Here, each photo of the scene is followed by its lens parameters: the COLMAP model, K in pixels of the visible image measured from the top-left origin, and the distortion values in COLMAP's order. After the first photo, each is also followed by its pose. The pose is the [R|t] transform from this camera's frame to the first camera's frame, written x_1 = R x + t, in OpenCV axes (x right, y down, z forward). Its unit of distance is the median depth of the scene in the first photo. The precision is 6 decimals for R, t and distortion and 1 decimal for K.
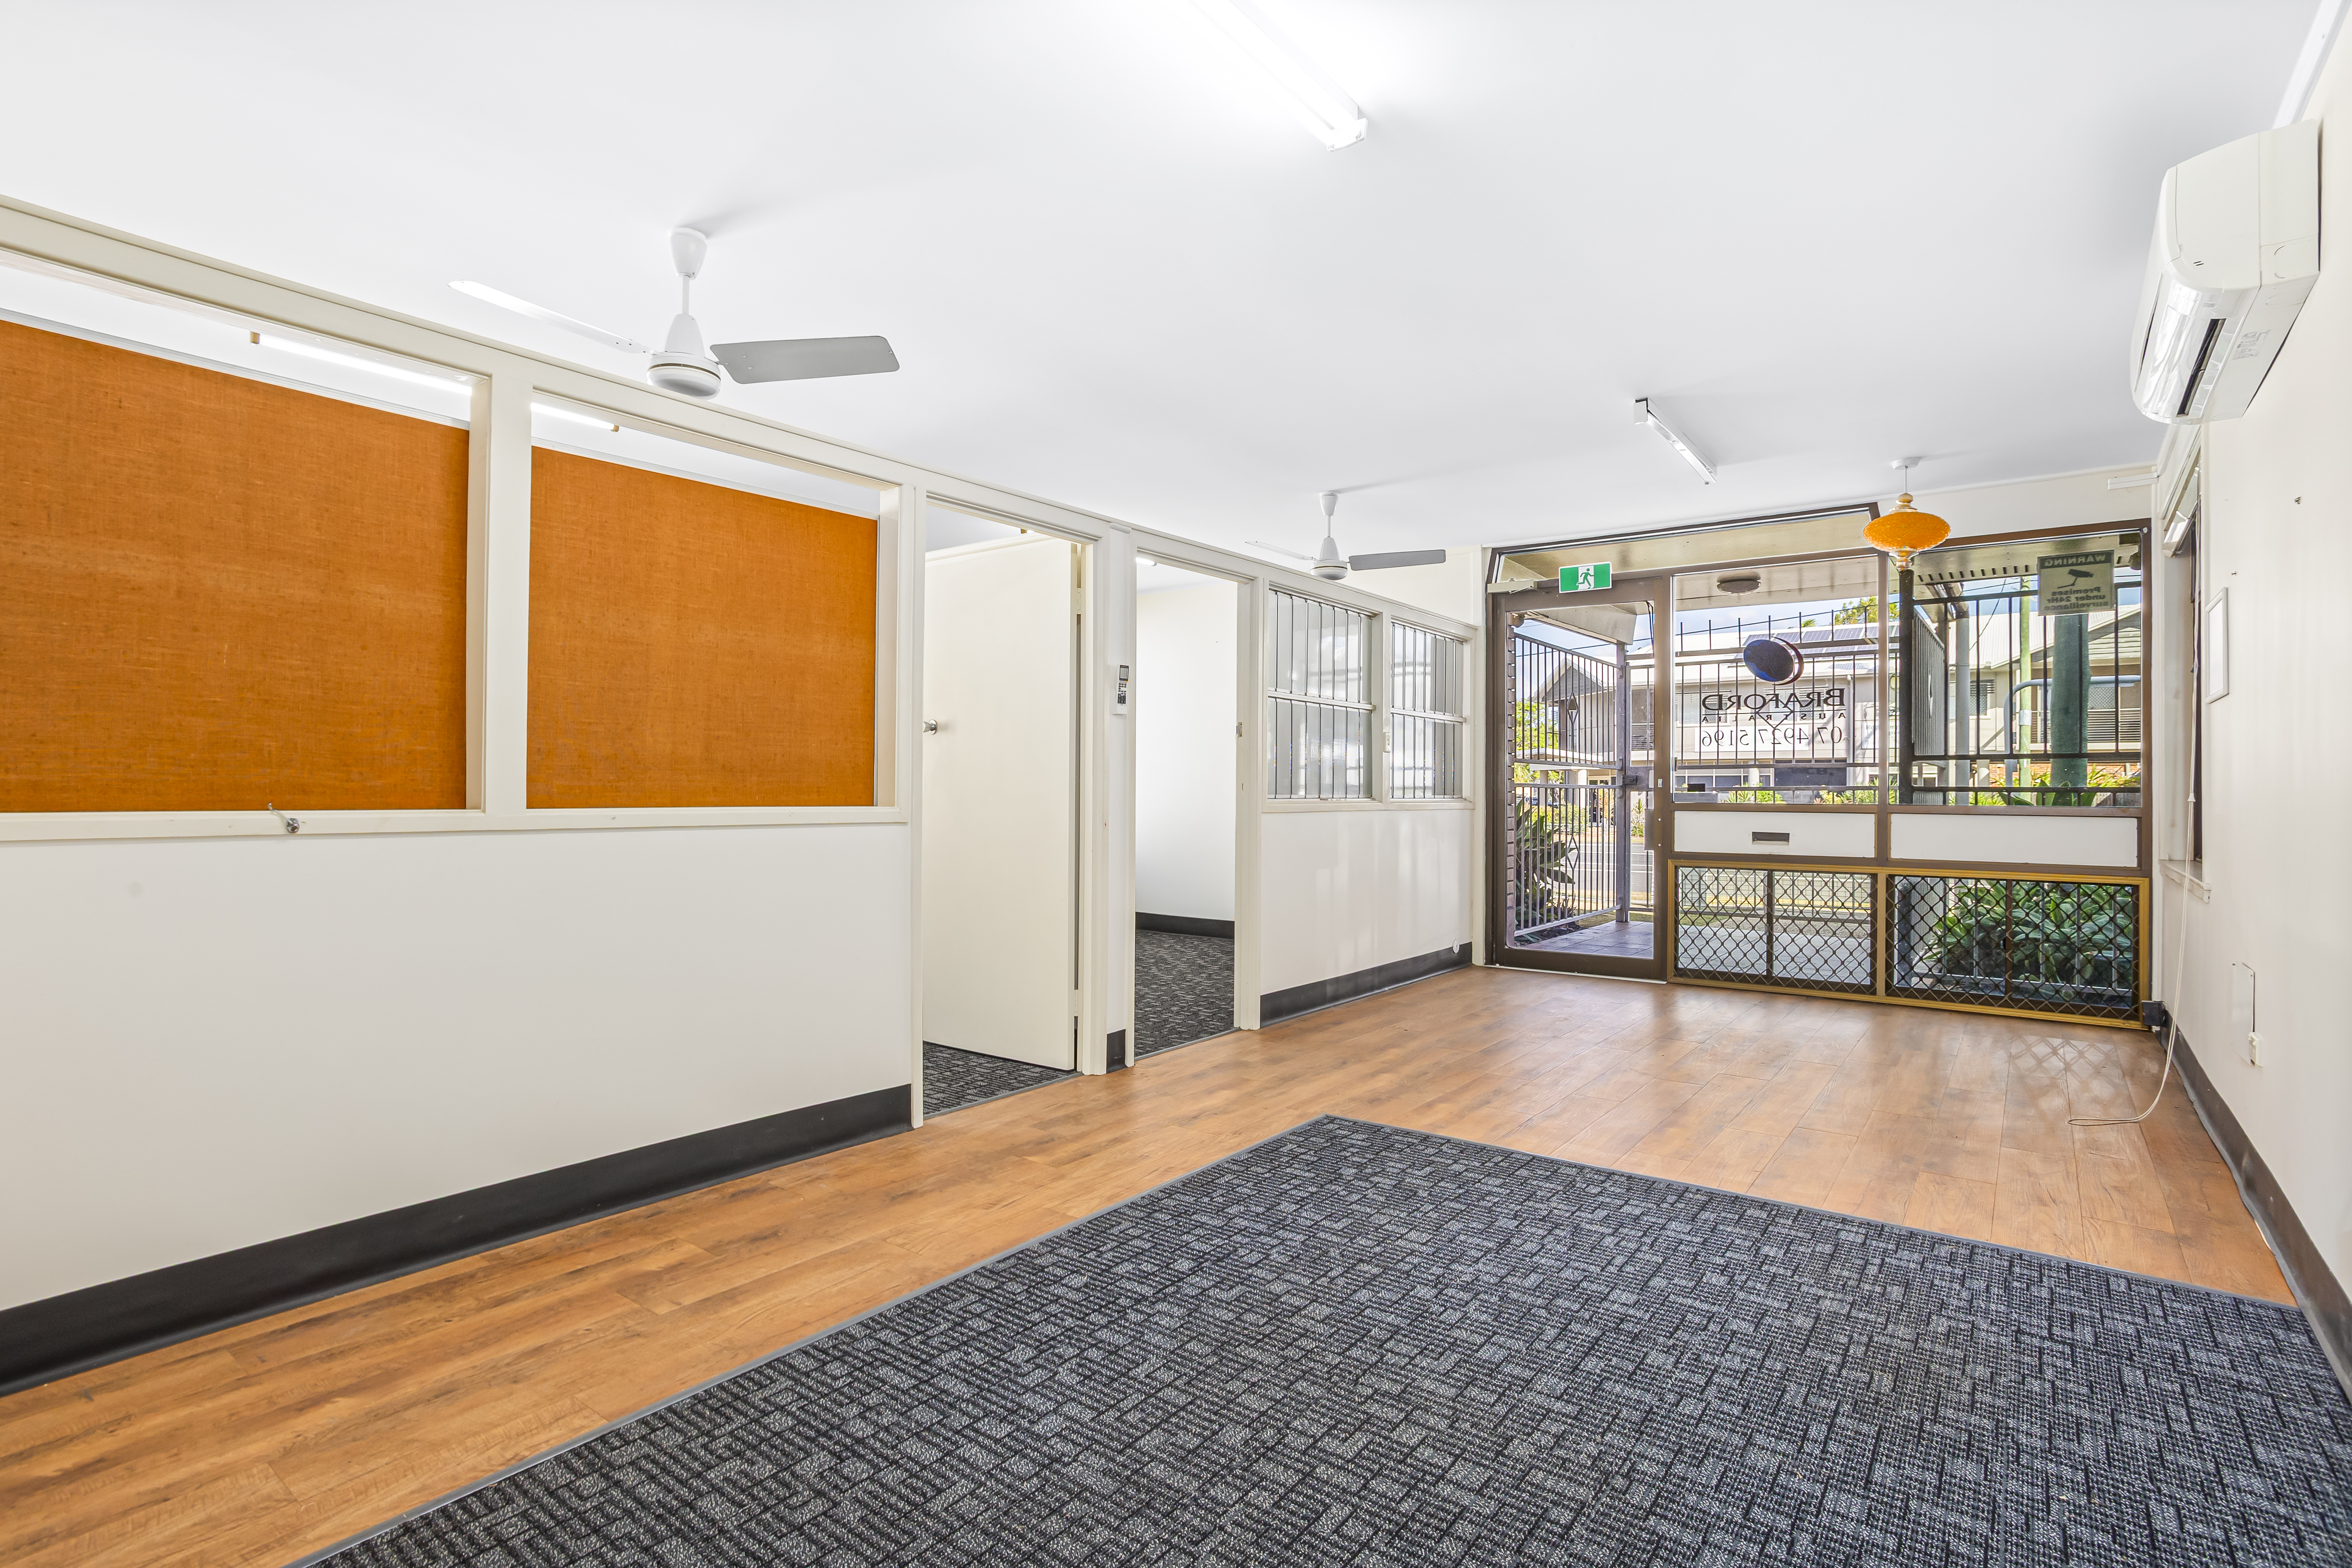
lens RADIAL K [[1126.1, 0, 1175.4], [0, 1126.1, 791.6], [0, 0, 1]] dist [-0.002900, -0.000198]
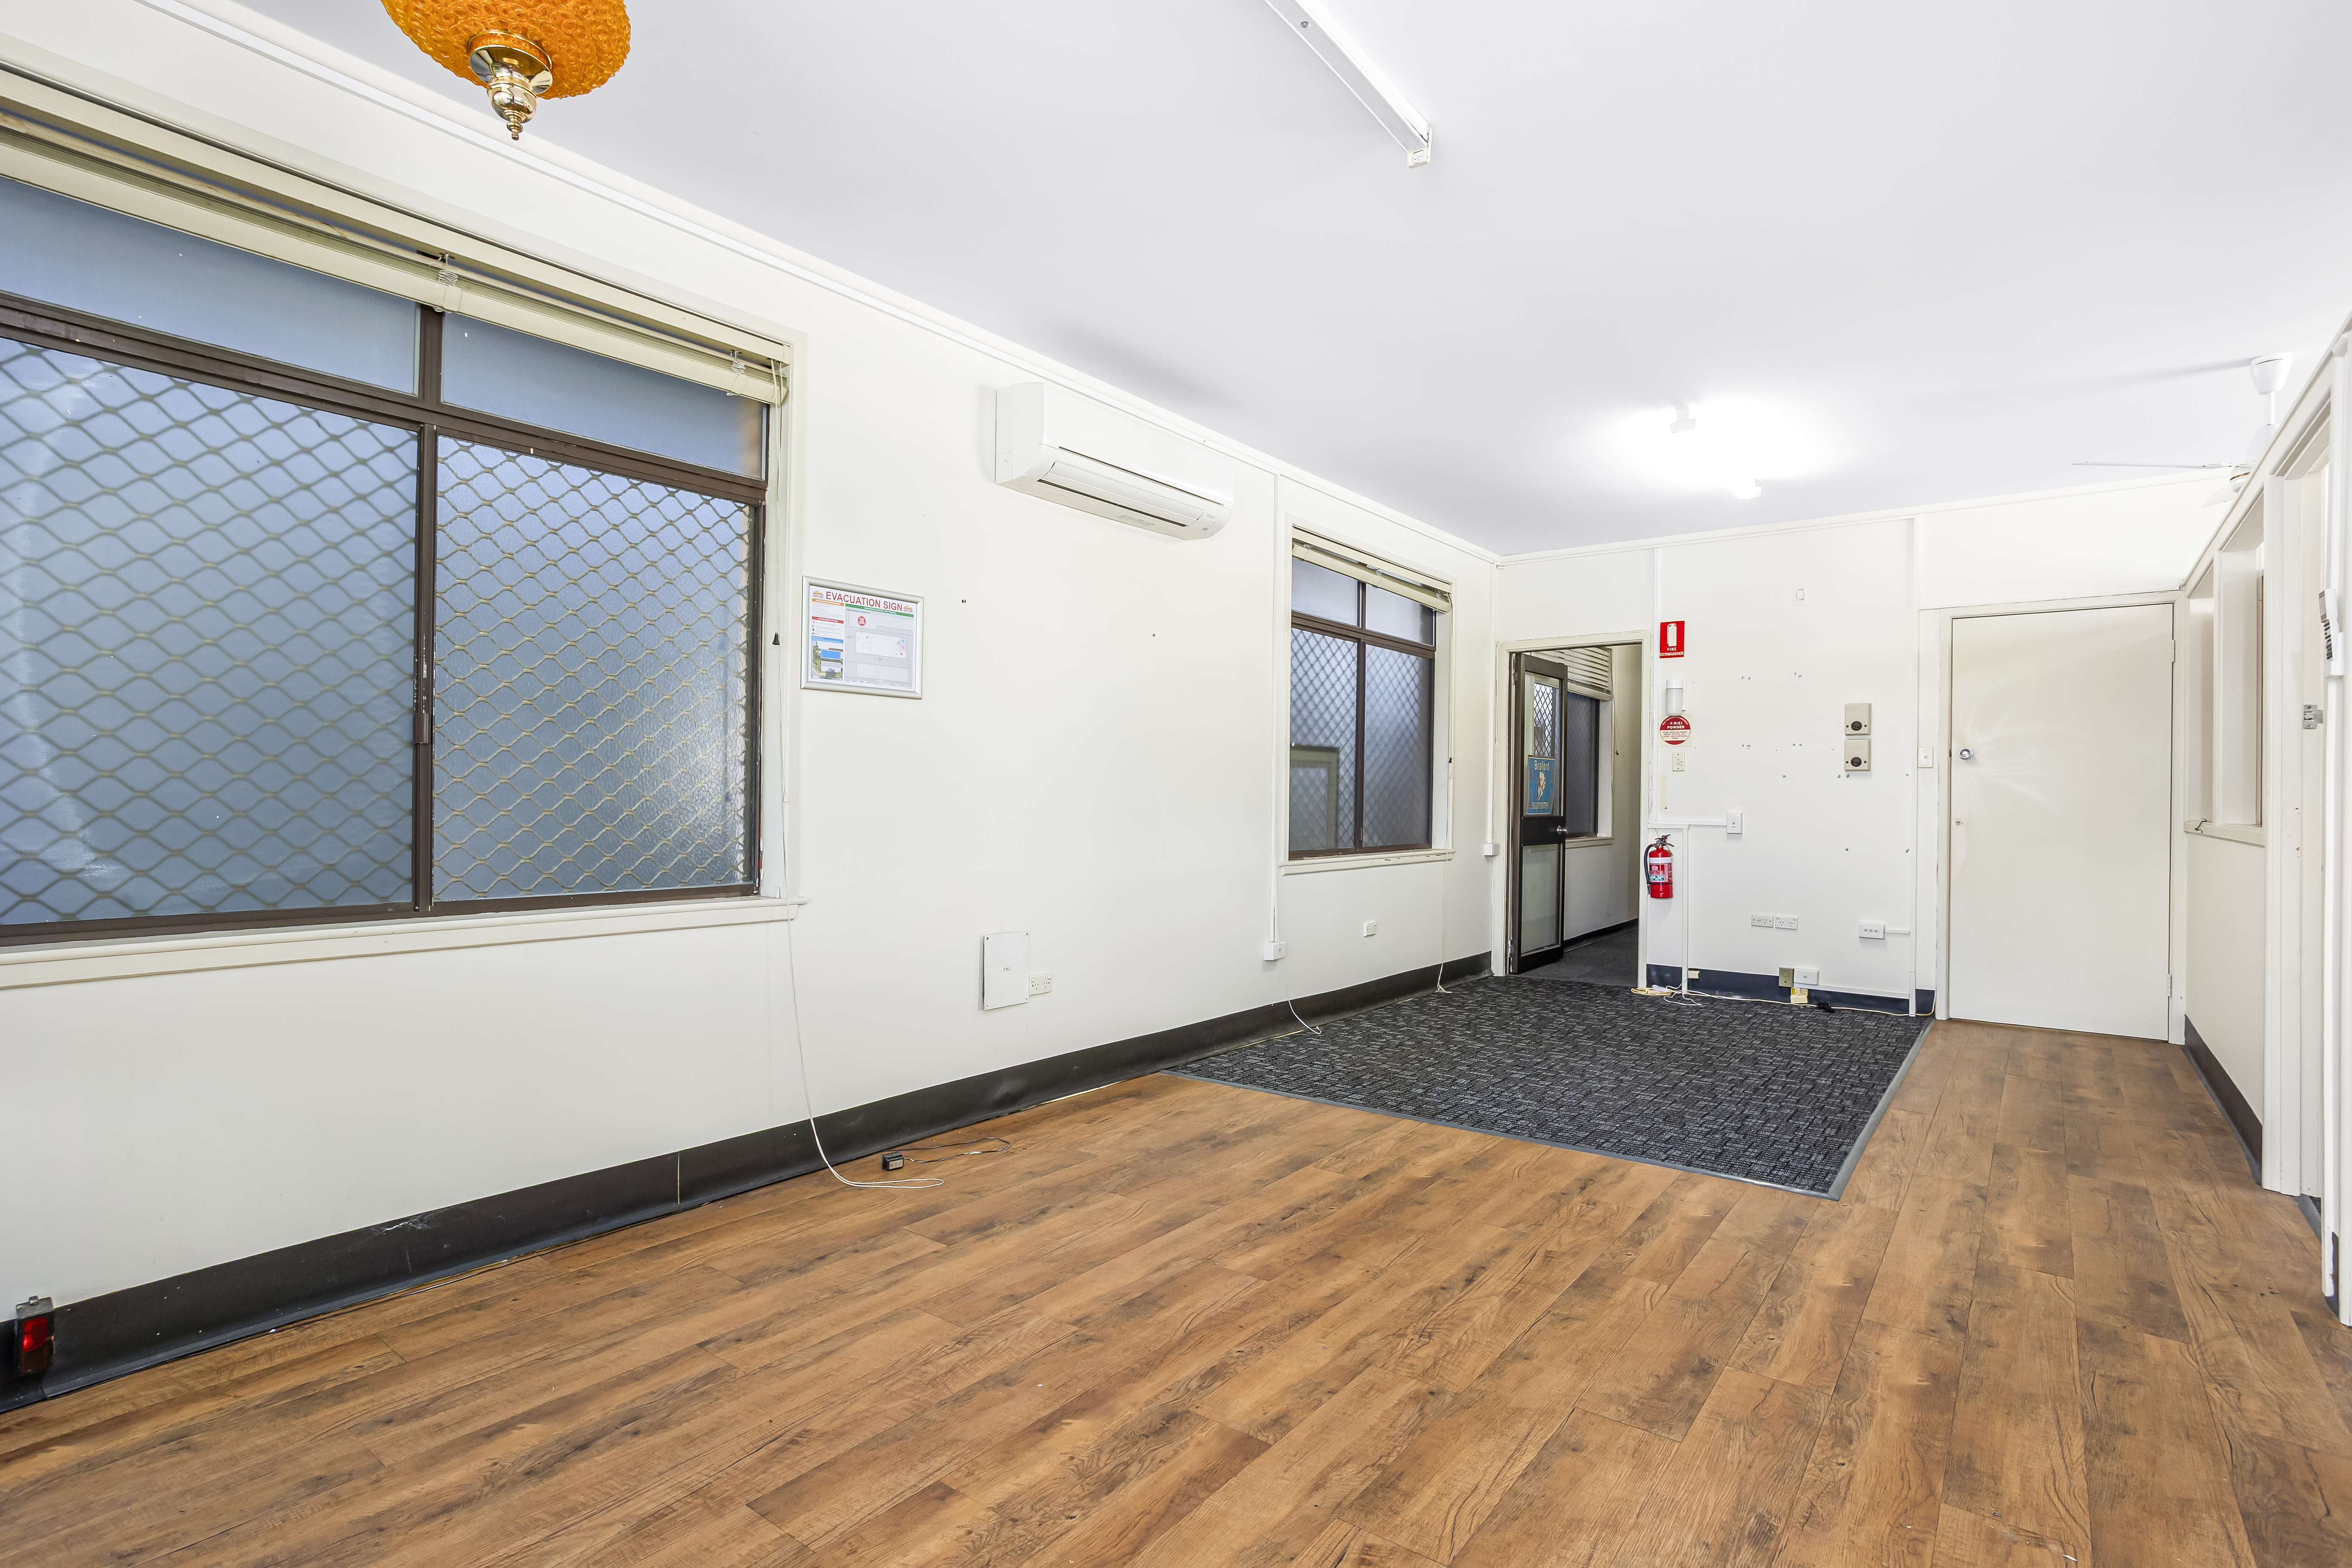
lens RADIAL K [[1126.1, 0, 1176.1], [0, 1126.1, 790.6], [0, 0, 1]] dist [-0.002900, -0.000198]
pose [[-0.999860, -0.016411, 0.003266, 0.702101], [-0.016449, 0.999794, -0.011886, 0.007932], [-0.003070, -0.011938, -0.999924, 2.085620]]
